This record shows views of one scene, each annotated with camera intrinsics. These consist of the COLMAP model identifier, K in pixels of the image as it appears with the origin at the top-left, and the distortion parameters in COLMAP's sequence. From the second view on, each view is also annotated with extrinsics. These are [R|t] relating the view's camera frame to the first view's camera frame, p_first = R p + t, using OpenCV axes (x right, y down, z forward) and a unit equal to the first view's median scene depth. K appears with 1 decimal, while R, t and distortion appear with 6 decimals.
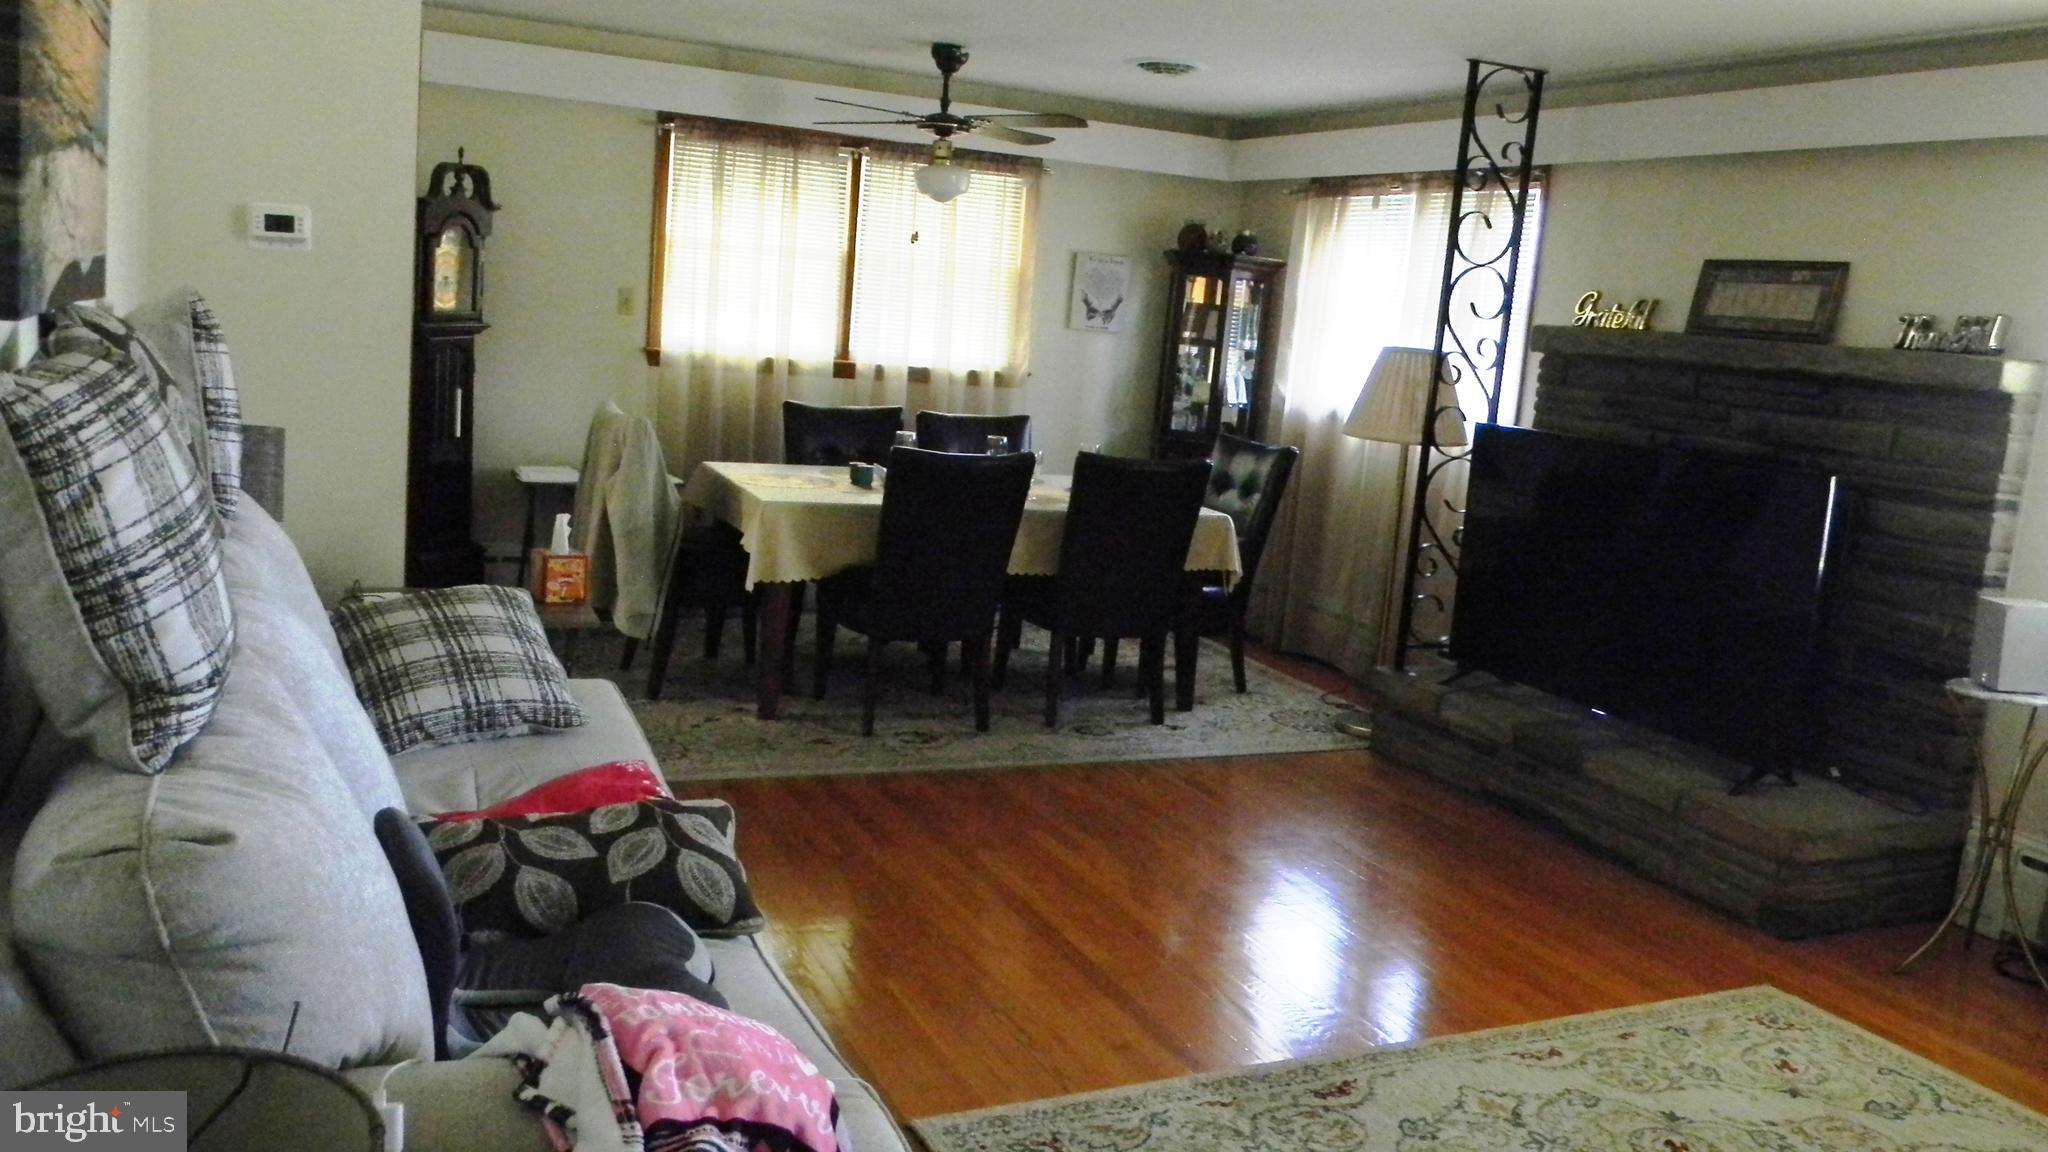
lens RADIAL K [[1654.2, 0, 1026.7], [0, 1654.2, 558.4], [0, 0, 1]] dist [0.017822, -0.038688]
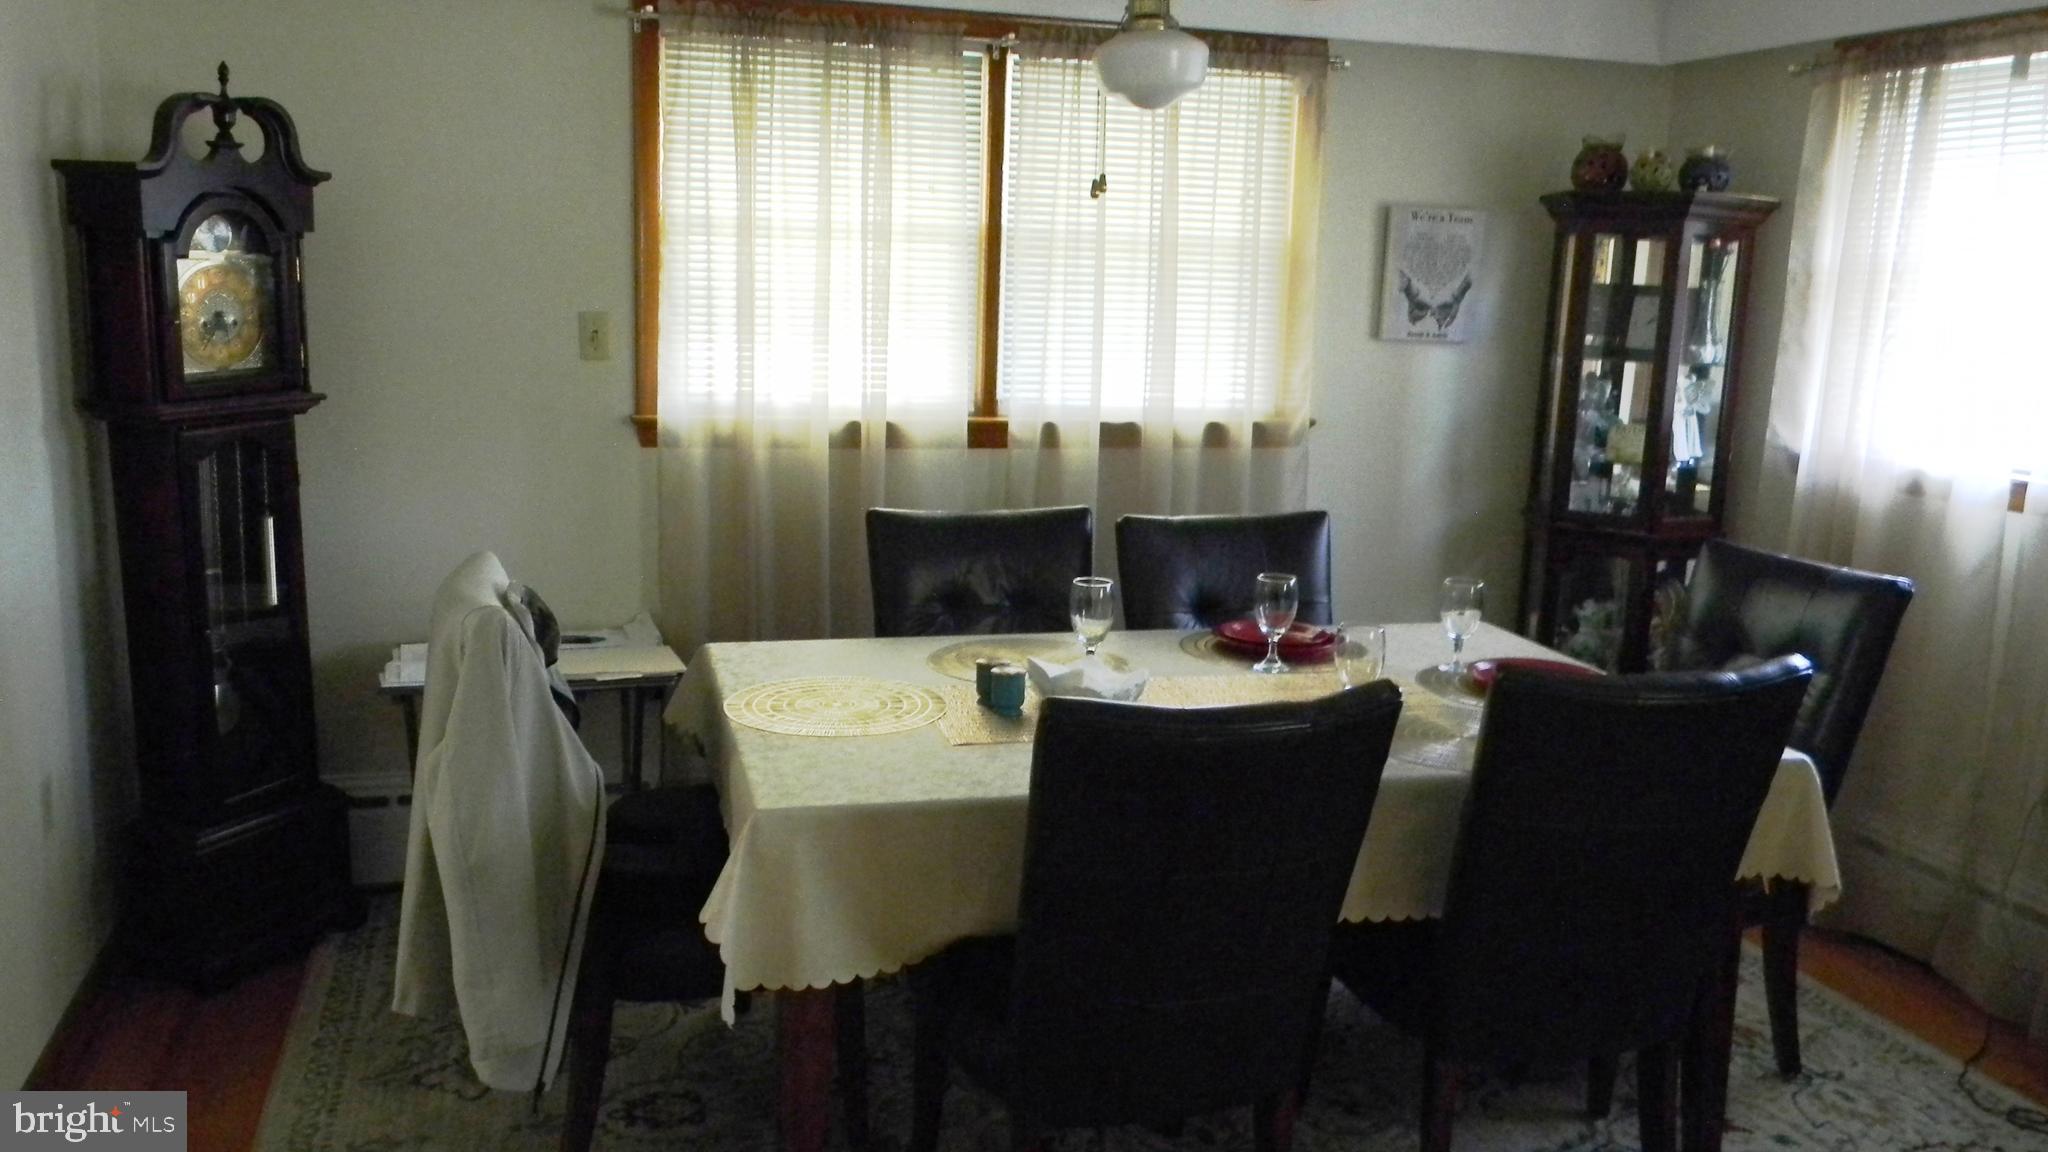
lens RADIAL K [[1654.2, 0, 1026.7], [0, 1654.2, 558.4], [0, 0, 1]] dist [0.017822, -0.038688]
pose [[0.990645, -0.029408, -0.133256, -0.026029], [0.030610, 0.999507, 0.006983, -0.086454], [0.132985, -0.010997, 0.991057, 0.504754]]
